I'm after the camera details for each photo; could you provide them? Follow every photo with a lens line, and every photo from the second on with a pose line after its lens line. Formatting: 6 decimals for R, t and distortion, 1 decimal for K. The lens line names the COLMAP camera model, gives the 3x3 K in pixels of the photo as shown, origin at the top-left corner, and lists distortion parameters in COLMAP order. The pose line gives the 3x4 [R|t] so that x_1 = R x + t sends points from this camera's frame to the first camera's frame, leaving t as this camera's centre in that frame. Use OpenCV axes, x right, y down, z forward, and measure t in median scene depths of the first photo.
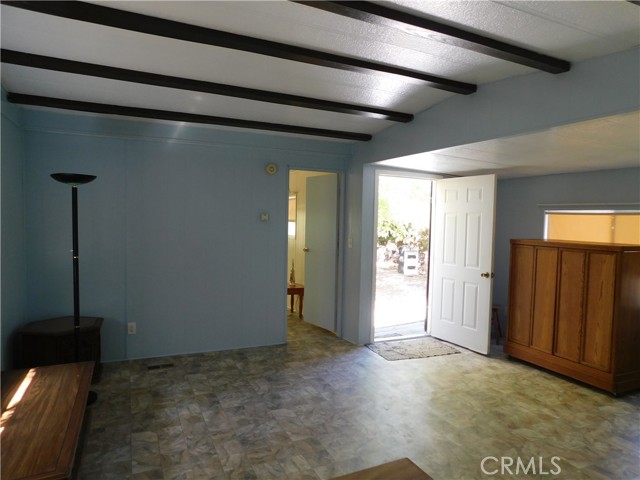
lens RADIAL K [[434.7, 0, 320.0], [0, 434.7, 240.0], [0, 0, 1]] dist [-0.016060, 0.004471]
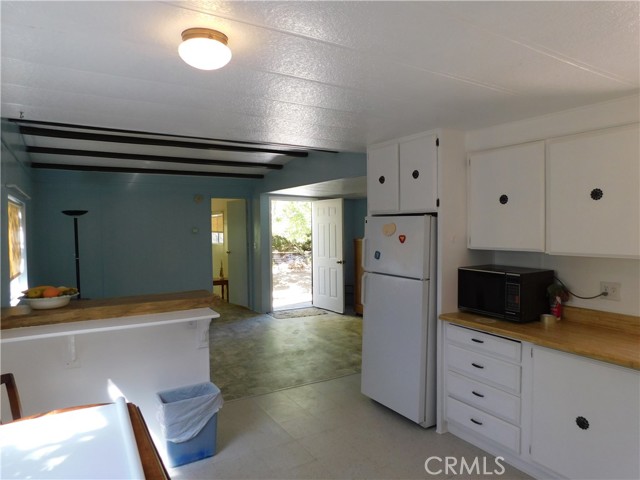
lens RADIAL K [[434.7, 0, 320.0], [0, 434.7, 240.0], [0, 0, 1]] dist [-0.016060, 0.004471]
pose [[0.994152, -0.038973, 0.100708, 0.146902], [0.041090, 0.998974, -0.019039, 0.025770], [-0.099862, 0.023066, 0.994734, -0.528167]]
